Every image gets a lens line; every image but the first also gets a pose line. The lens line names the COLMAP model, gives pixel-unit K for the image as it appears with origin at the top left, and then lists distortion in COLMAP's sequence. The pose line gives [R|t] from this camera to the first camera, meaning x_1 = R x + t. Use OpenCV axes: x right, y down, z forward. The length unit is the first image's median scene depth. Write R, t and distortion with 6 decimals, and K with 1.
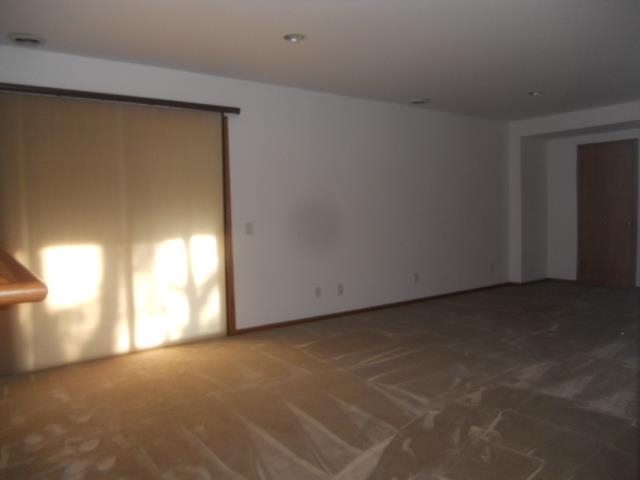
lens RADIAL K [[488.6, 0, 318.2], [0, 488.6, 243.7], [0, 0, 1]] dist [-0.046157, 0.004702]
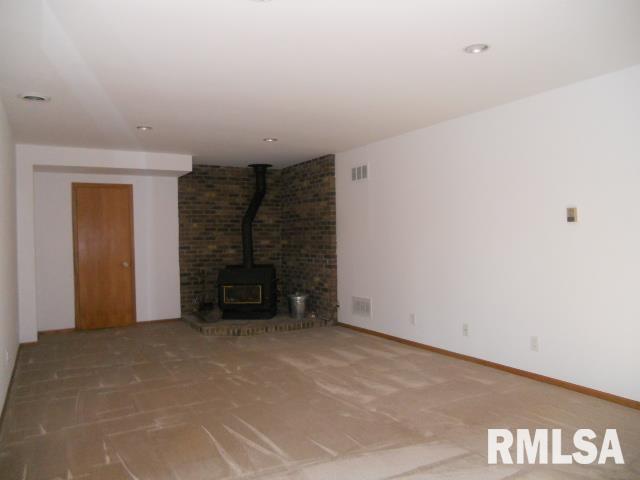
lens RADIAL K [[488.6, 0, 314.2], [0, 488.6, 263.0], [0, 0, 1]] dist [-0.046157, 0.004702]
pose [[0.112718, -0.030845, 0.993148, -0.669326], [0.080676, 0.996502, 0.021793, -0.062130], [-0.990346, 0.077666, 0.114812, 0.847345]]
